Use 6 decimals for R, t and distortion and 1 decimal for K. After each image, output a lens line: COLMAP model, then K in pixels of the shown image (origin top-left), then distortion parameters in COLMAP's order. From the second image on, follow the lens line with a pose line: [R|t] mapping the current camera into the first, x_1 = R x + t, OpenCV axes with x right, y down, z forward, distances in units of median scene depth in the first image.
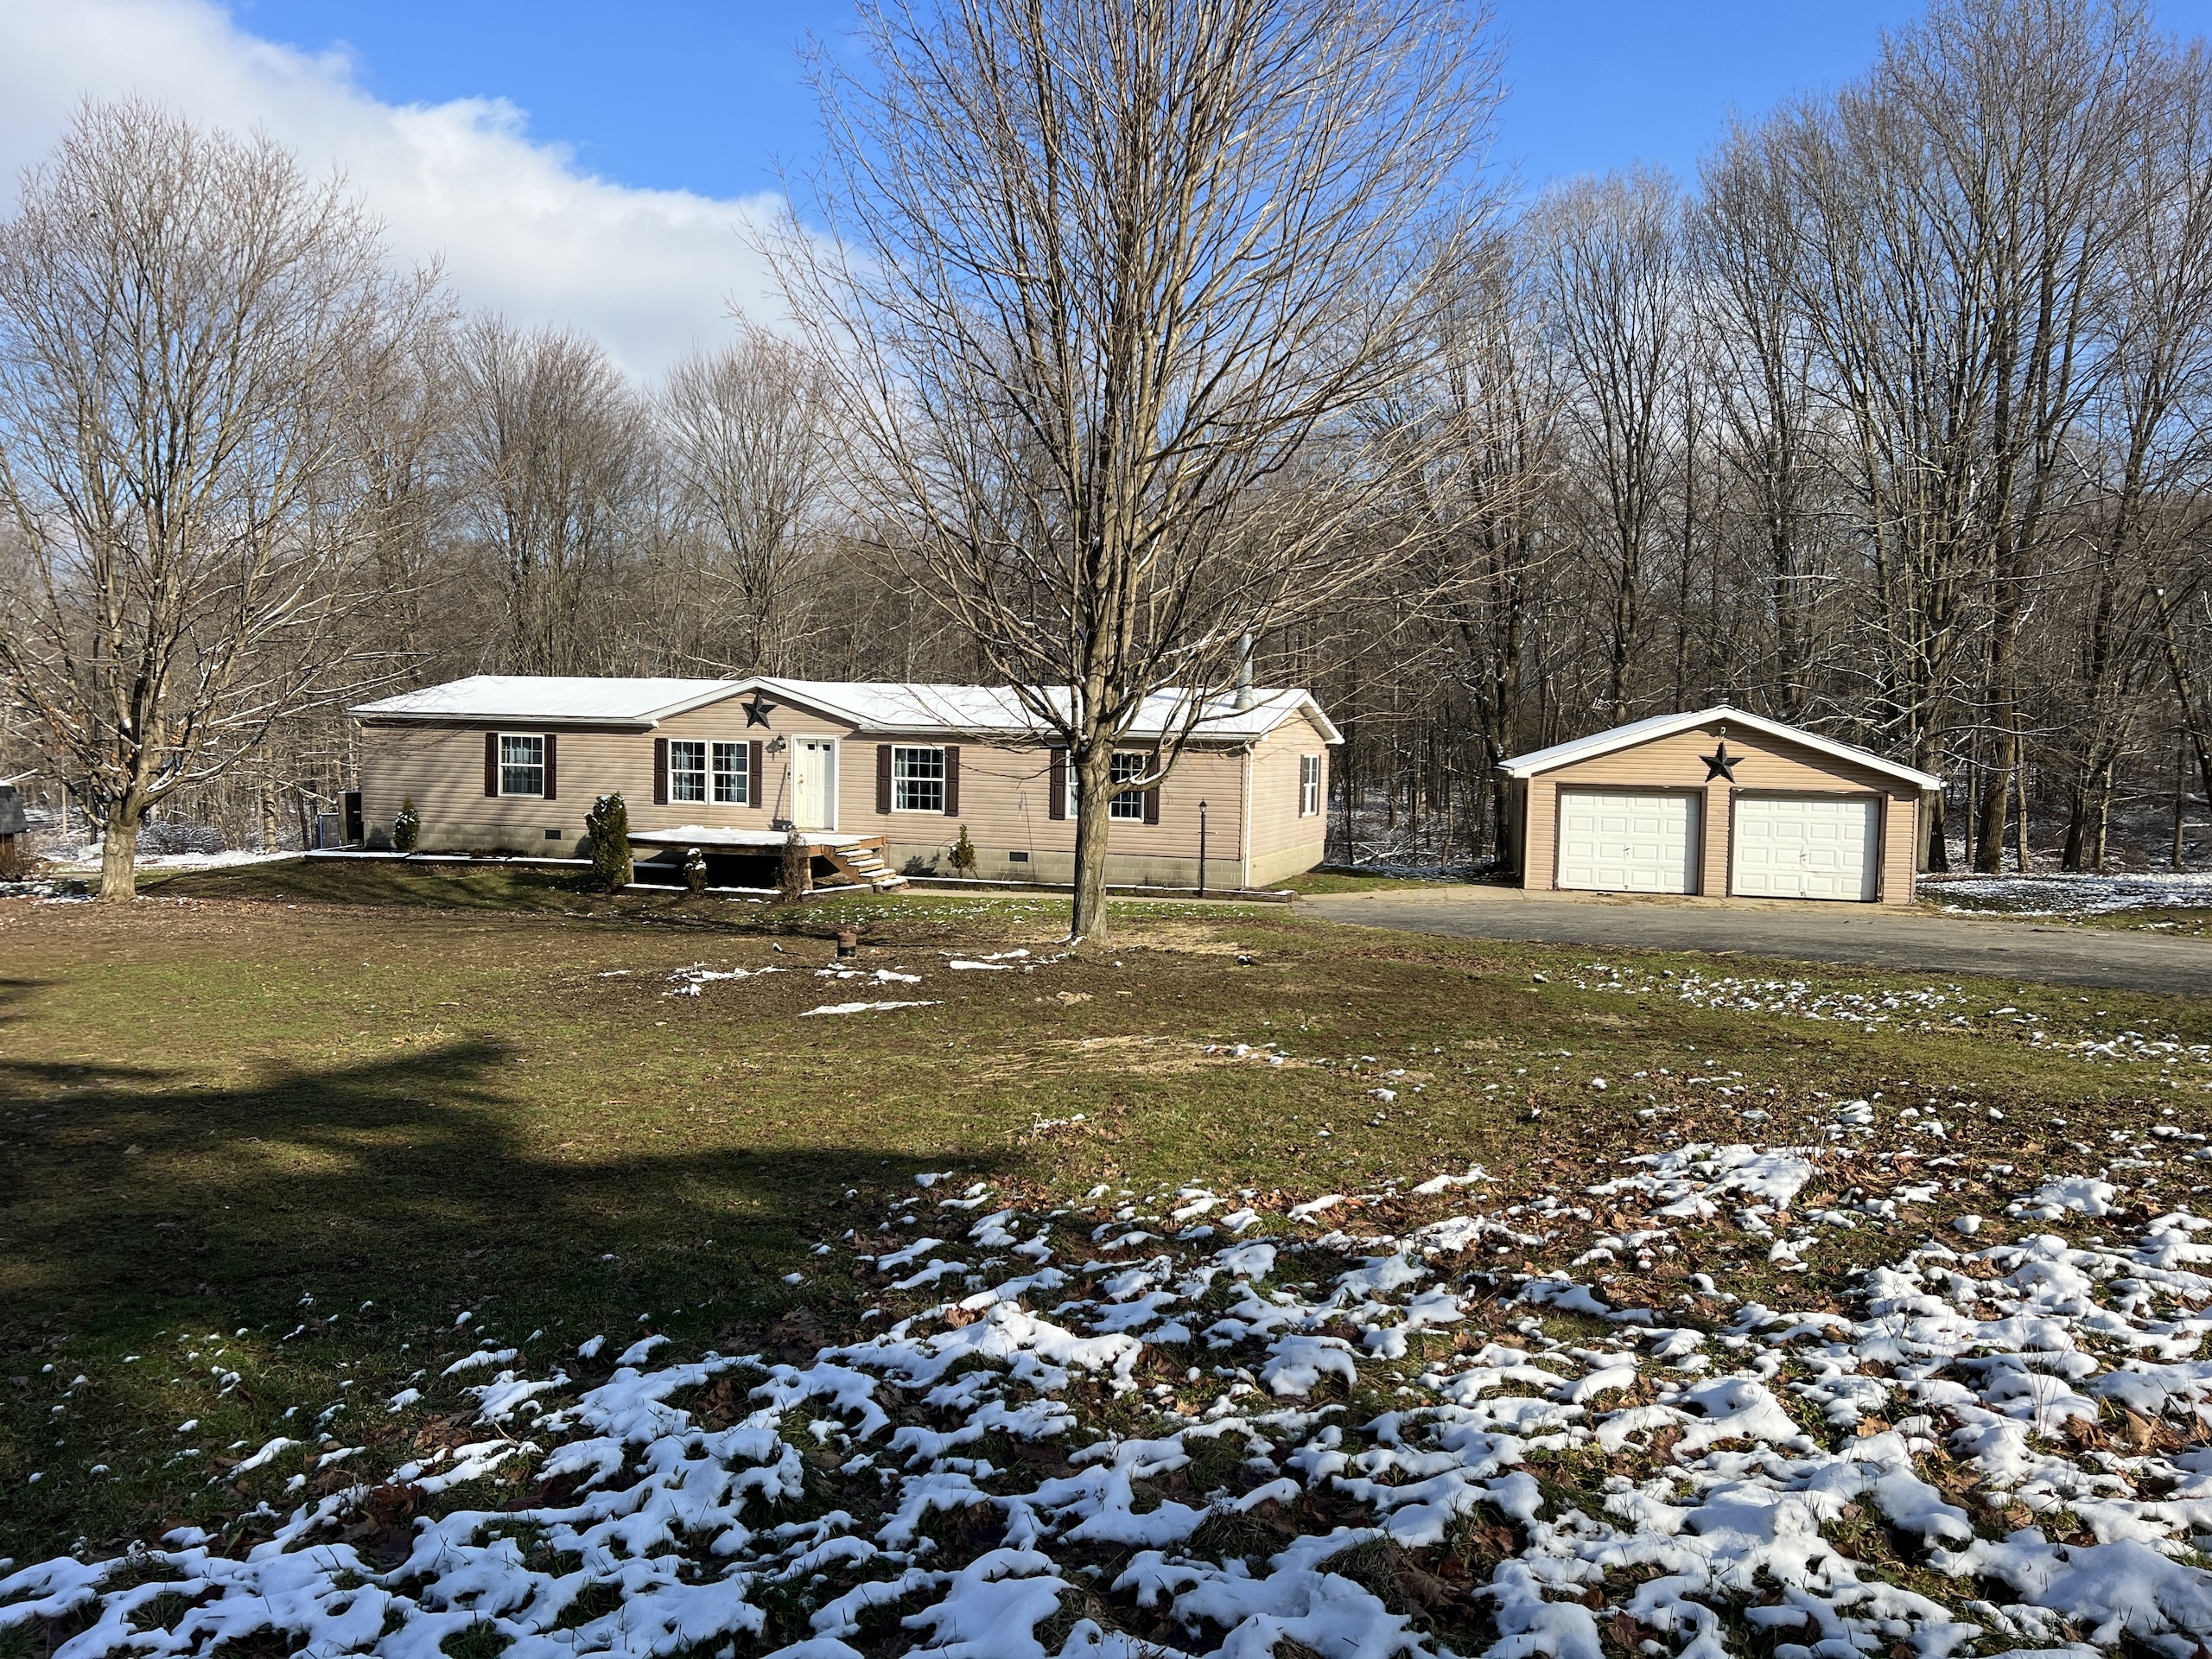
lens RADIAL K [[1672.1, 0, 1021.0], [0, 1672.1, 827.8], [0, 0, 1]] dist [0.039298, -0.001341]
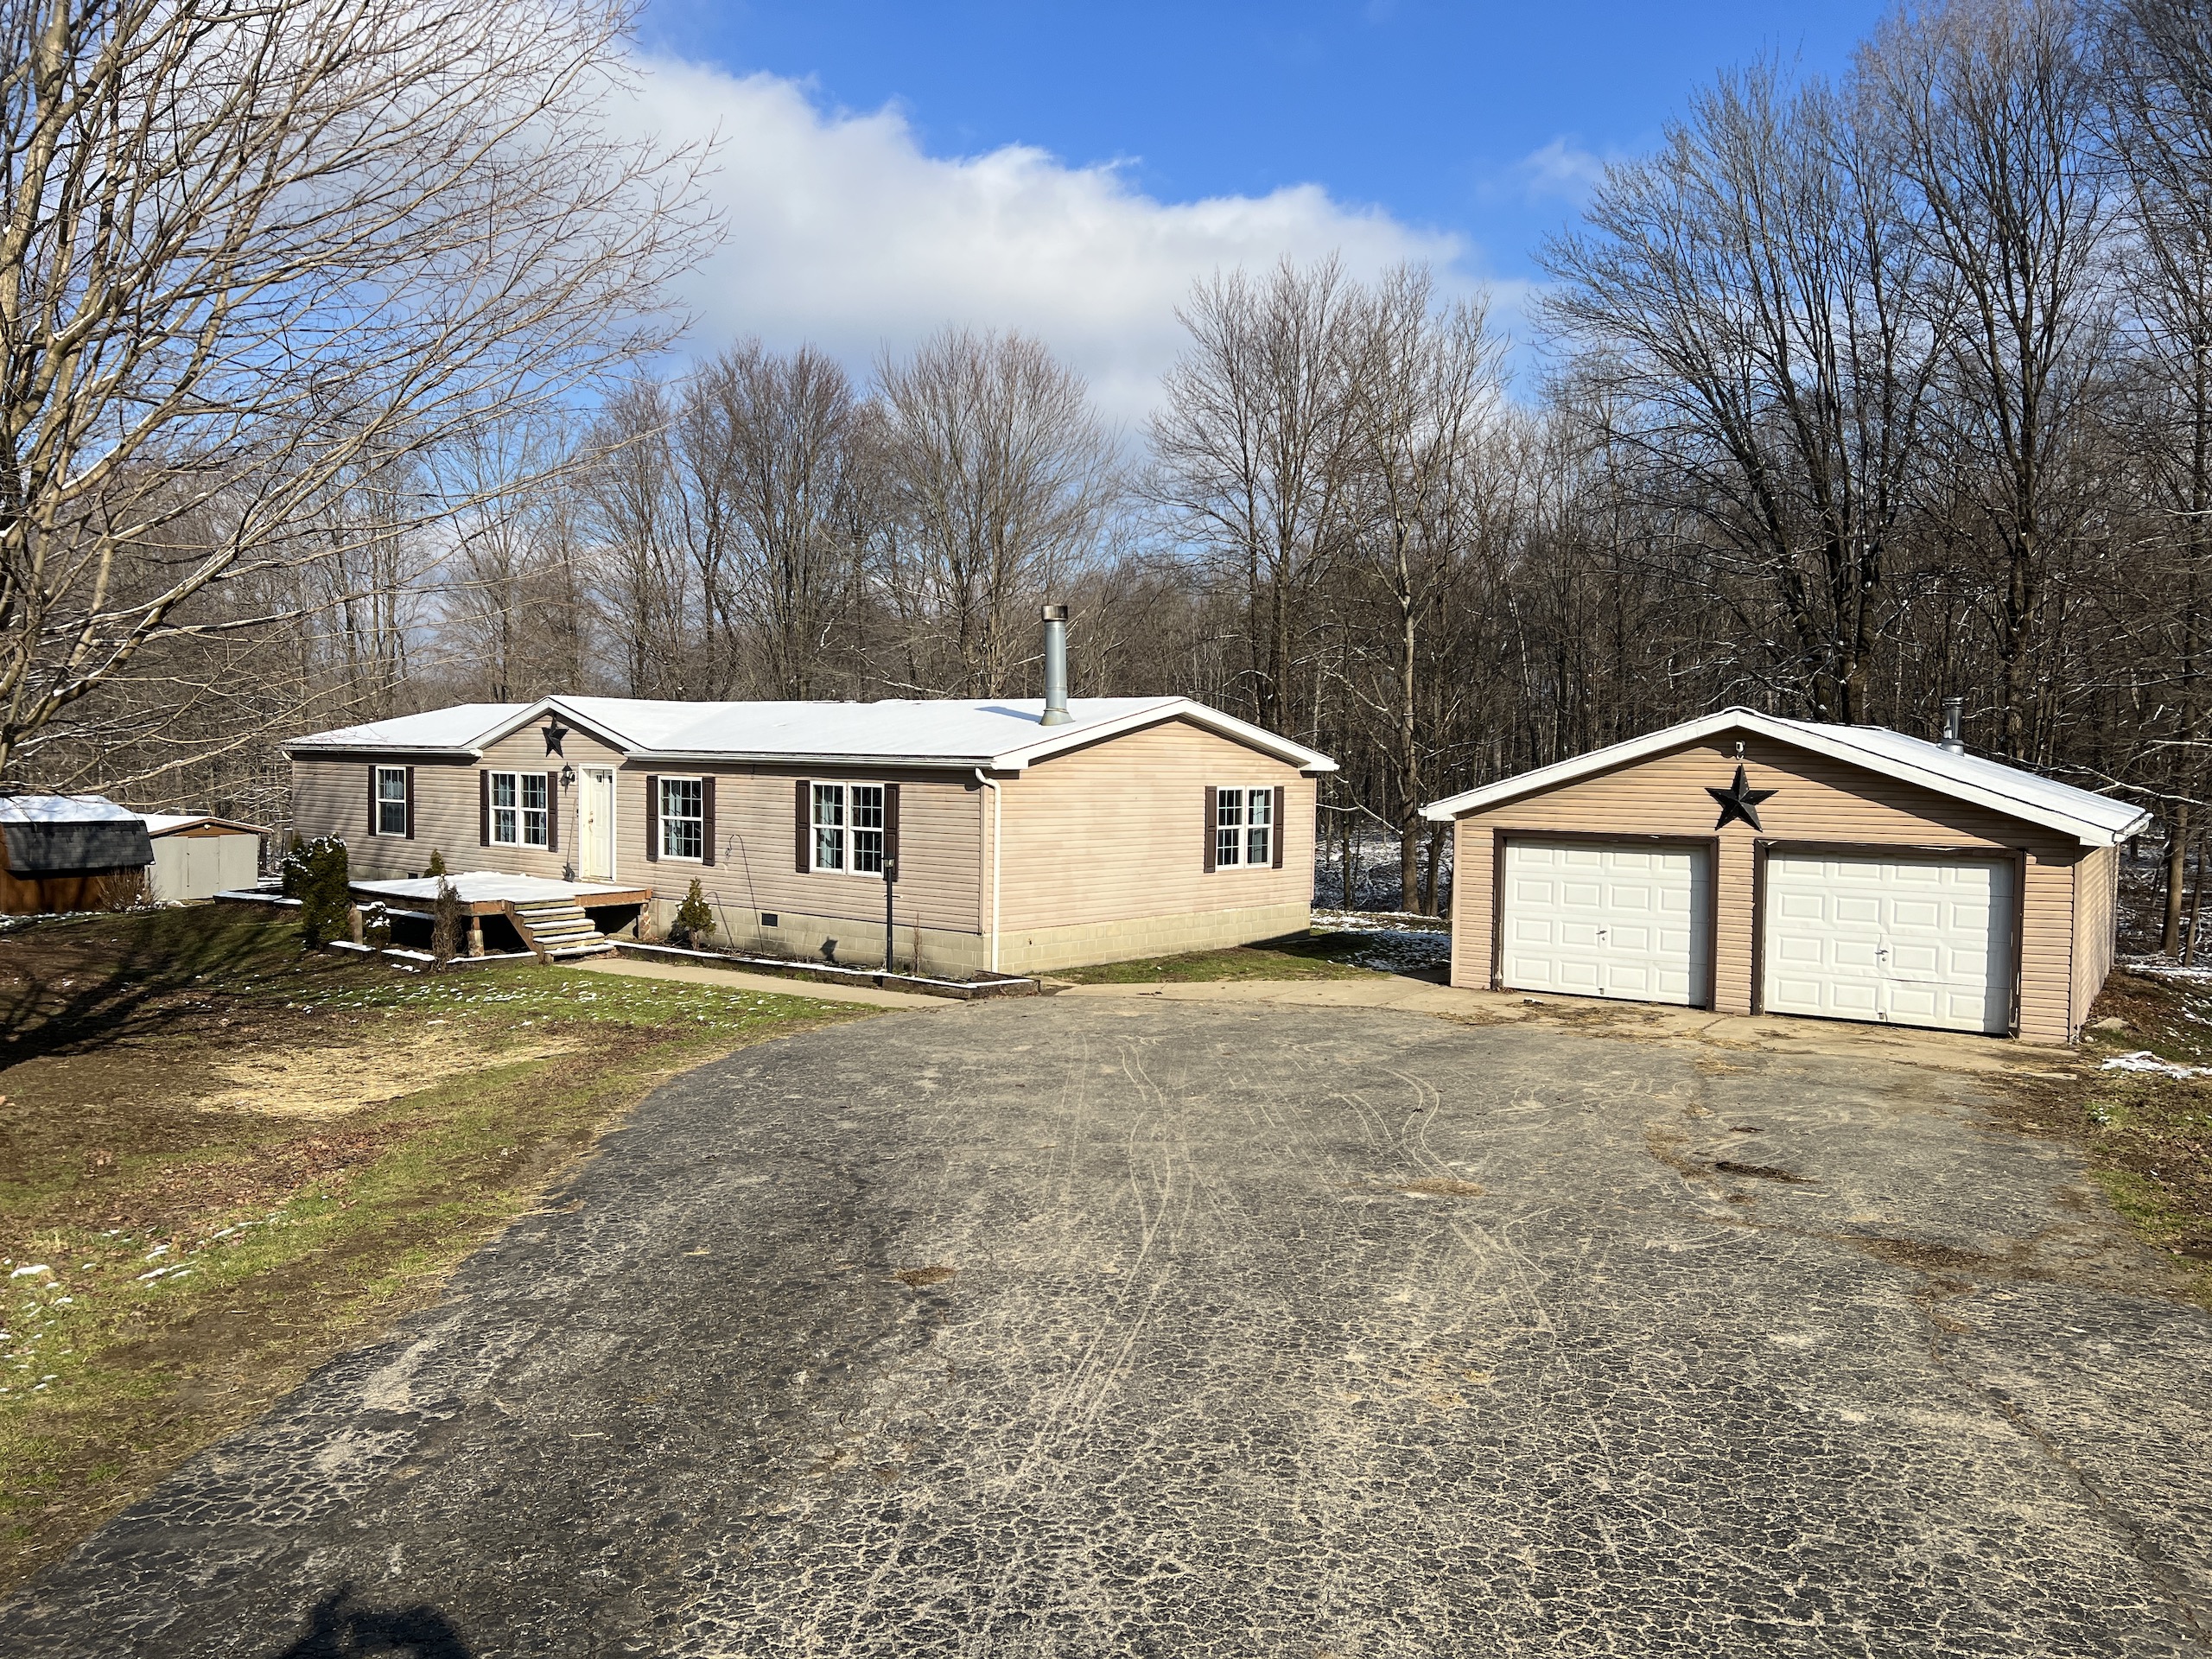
lens RADIAL K [[1713.4, 0, 1106.0], [0, 1713.4, 829.5], [0, 0, 1]] dist [0.010044, -0.000505]
pose [[0.919527, 0.007176, -0.392961, 0.445137], [-0.014834, 0.999755, -0.016454, -0.013274], [0.392746, 0.020959, 0.919408, 0.323572]]
